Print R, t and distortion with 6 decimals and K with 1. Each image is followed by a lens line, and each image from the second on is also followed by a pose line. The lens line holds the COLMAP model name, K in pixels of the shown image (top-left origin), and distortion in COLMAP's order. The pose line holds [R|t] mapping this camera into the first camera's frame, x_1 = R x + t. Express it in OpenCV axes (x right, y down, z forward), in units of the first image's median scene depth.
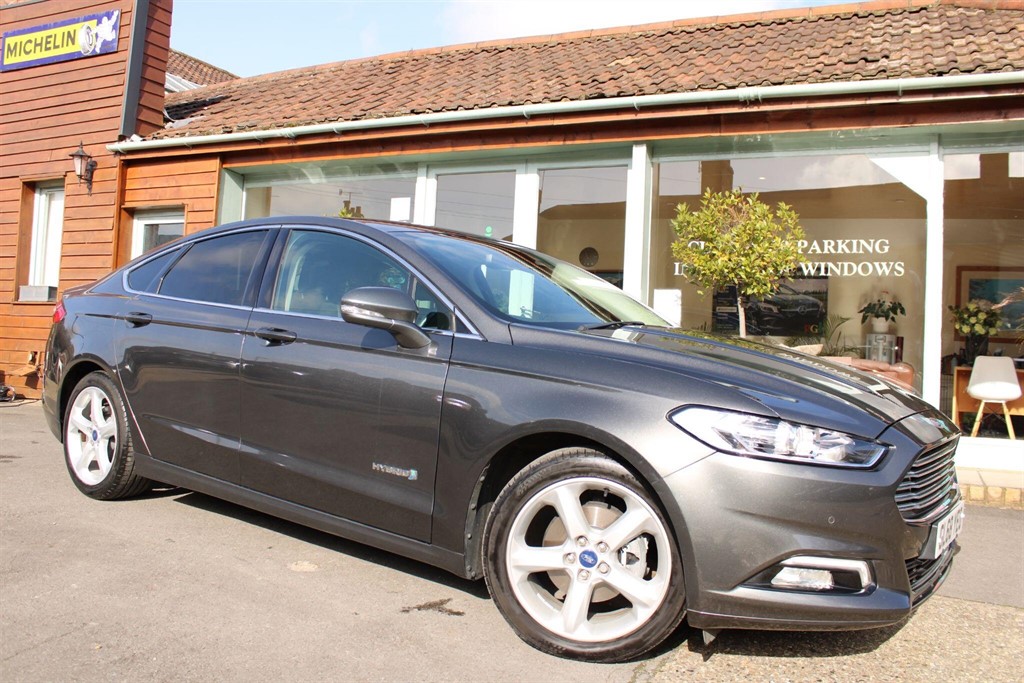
lens RADIAL K [[882.1, 0, 514.9], [0, 882.1, 329.8], [0, 0, 1]] dist [-0.161193, 0.150076]
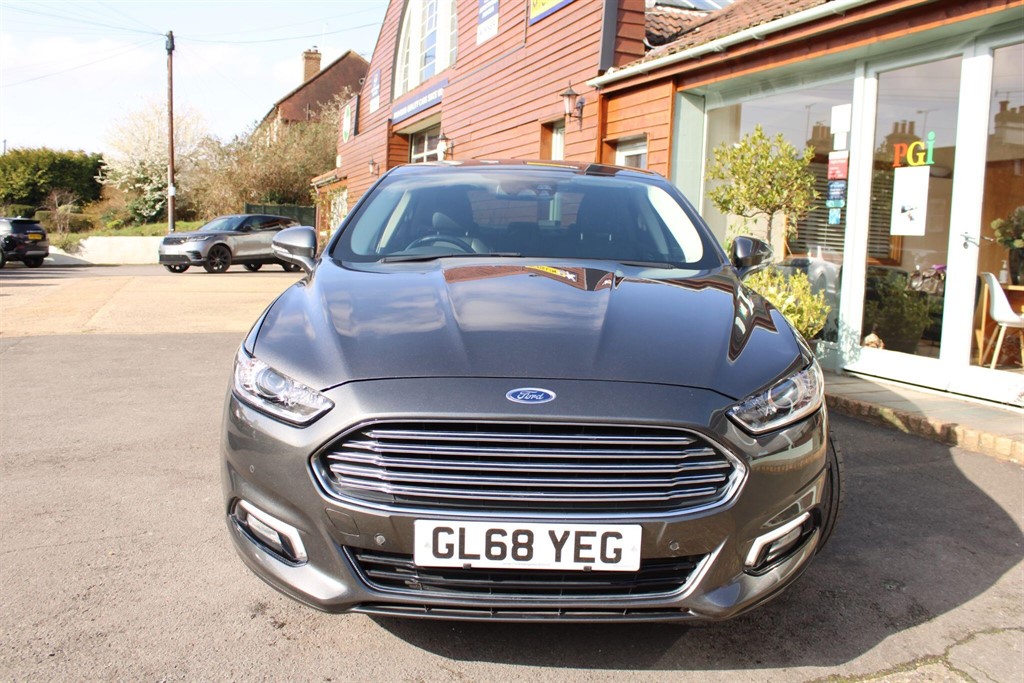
lens RADIAL K [[893.3, 0, 514.2], [0, 893.3, 323.4], [0, 0, 1]] dist [-0.155053, 0.145309]
pose [[0.721568, 0.046852, -0.690756, 0.223654], [0.009901, 0.996907, 0.077960, -0.010556], [0.692273, -0.063093, 0.718873, 0.167942]]
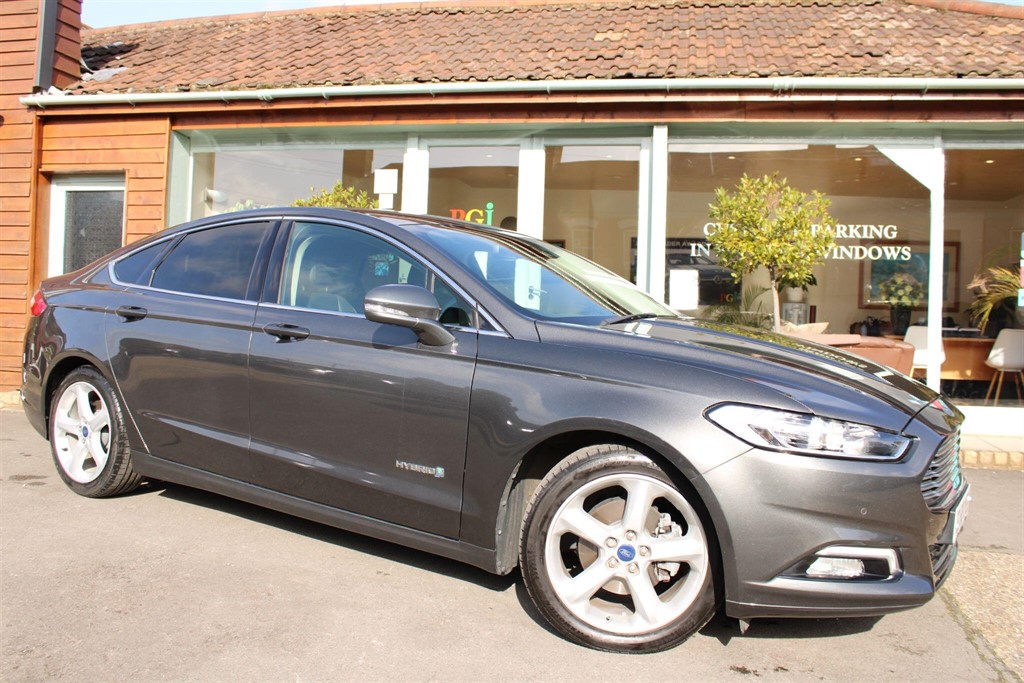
lens RADIAL K [[893.3, 0, 514.2], [0, 893.3, 323.4], [0, 0, 1]] dist [-0.155053, 0.145309]
pose [[0.971588, -0.017121, 0.236058, -0.219452], [0.007077, 0.999036, 0.043331, -0.025304], [-0.236573, -0.040429, 0.970772, 0.037294]]
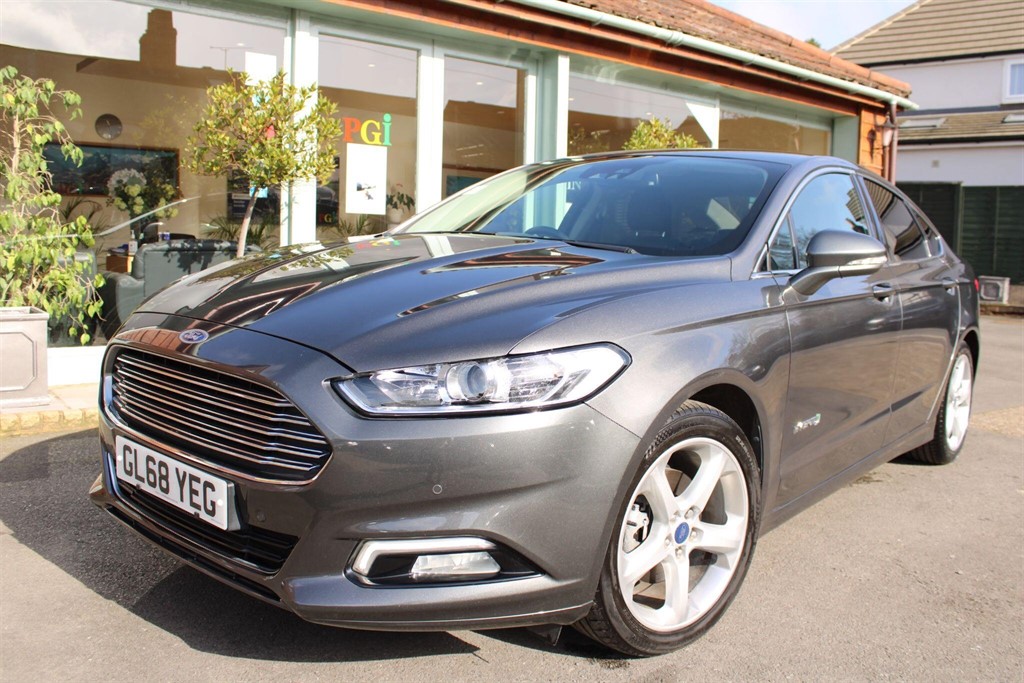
lens RADIAL K [[893.3, 0, 514.2], [0, 893.3, 323.4], [0, 0, 1]] dist [-0.155053, 0.145309]
pose [[0.443648, -0.110740, 0.889333, -0.665244], [-0.030564, 0.989890, 0.138508, -0.040206], [-0.895680, -0.088631, 0.435778, 0.489287]]
